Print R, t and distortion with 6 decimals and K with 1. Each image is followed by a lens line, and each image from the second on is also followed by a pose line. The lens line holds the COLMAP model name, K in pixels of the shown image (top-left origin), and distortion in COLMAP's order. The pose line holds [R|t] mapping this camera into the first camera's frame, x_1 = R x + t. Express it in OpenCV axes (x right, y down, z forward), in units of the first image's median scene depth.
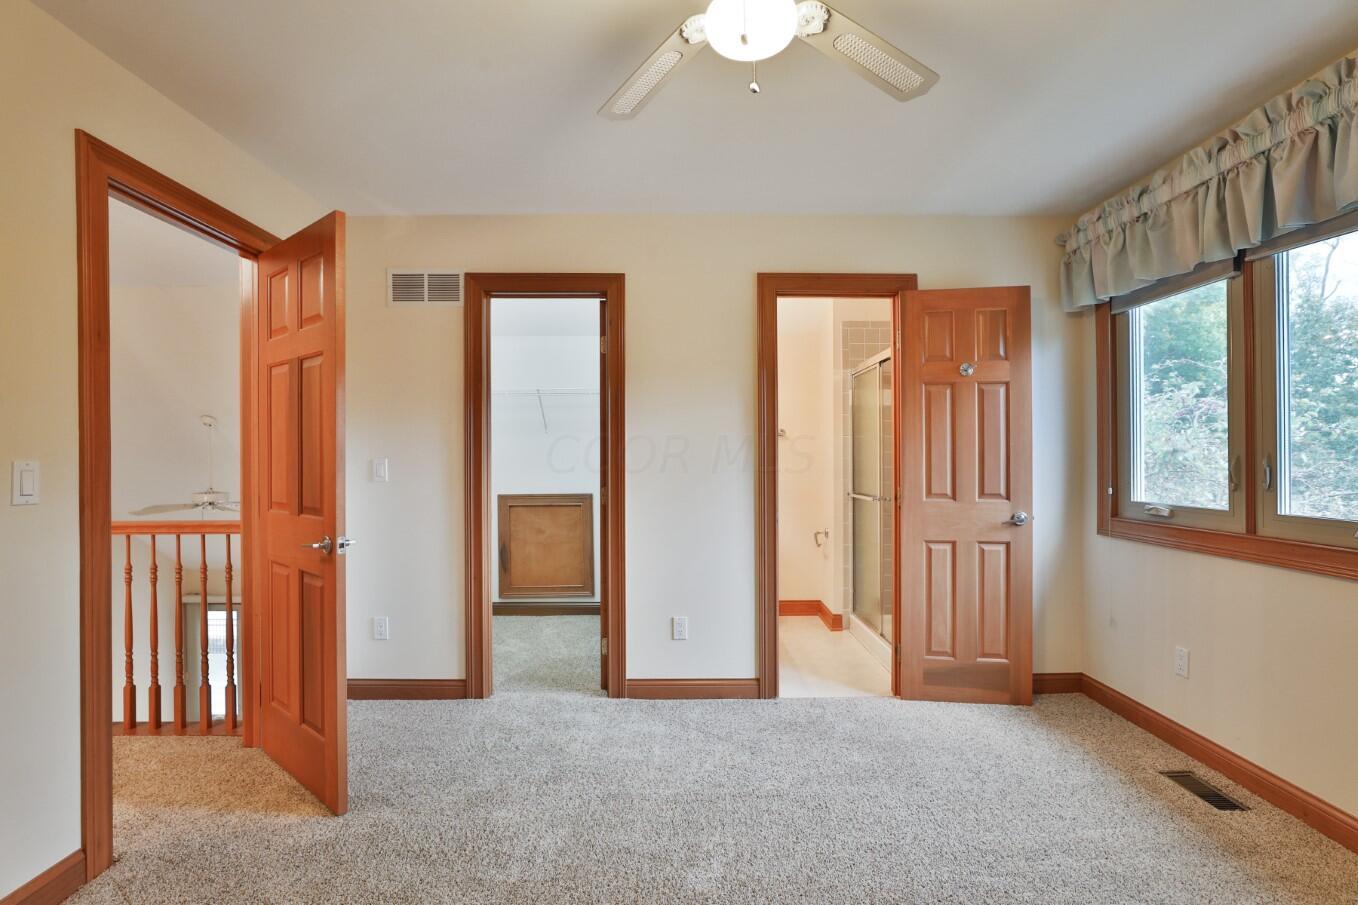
lens RADIAL K [[635.4, 0, 679.0], [0, 635.4, 452.5], [0, 0, 1]] dist [-0.037378, 0.000734]
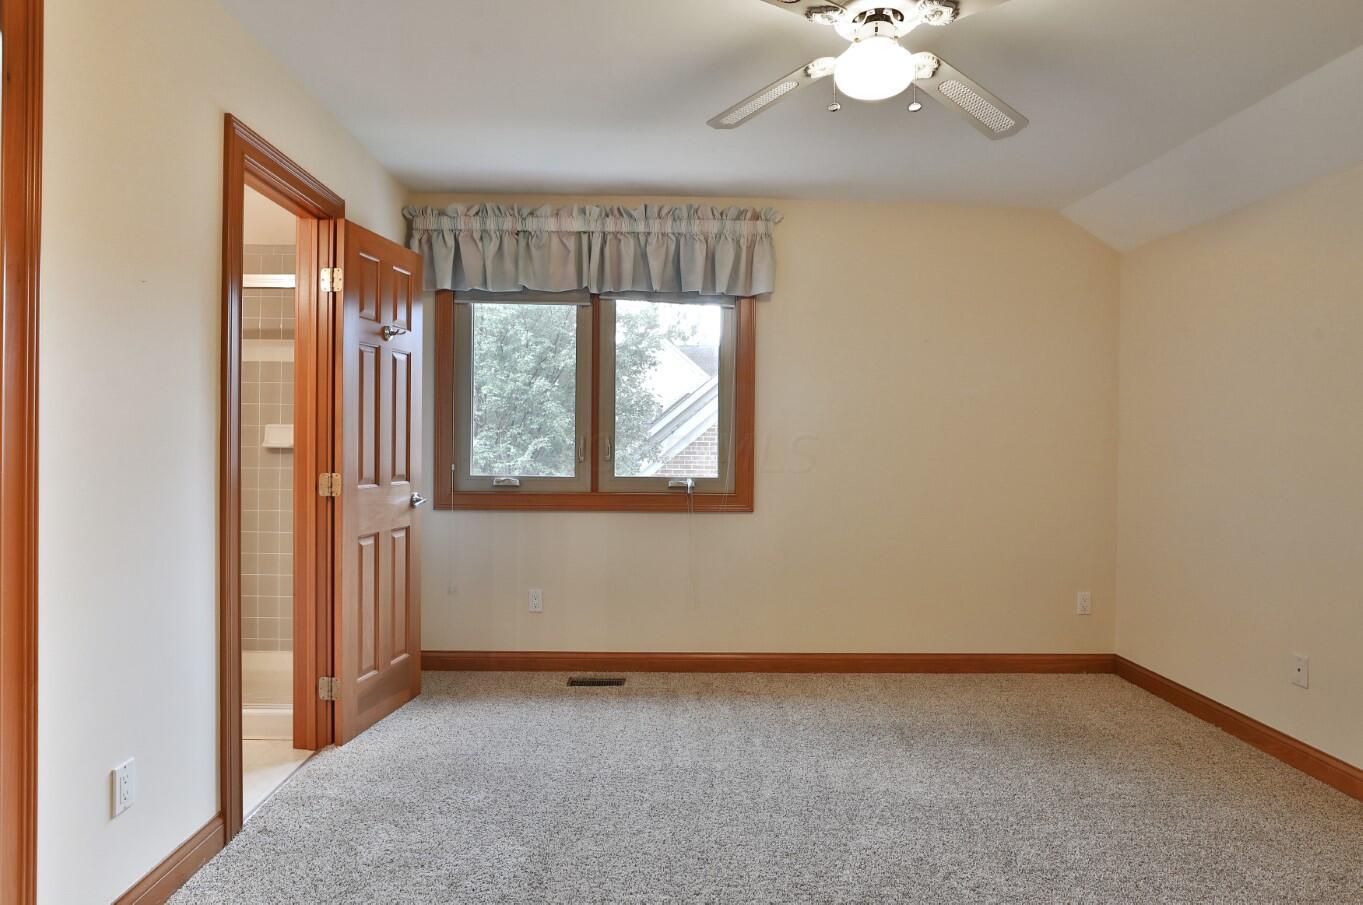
lens RADIAL K [[734.6, 0, 679.1], [0, 734.6, 441.8], [0, 0, 1]] dist [-0.001496, -0.000720]
pose [[-0.012610, 0.002348, 0.999918, -0.659936], [-0.018975, 0.999817, -0.002587, 0.015353], [-0.999740, -0.019006, -0.012563, 0.719044]]
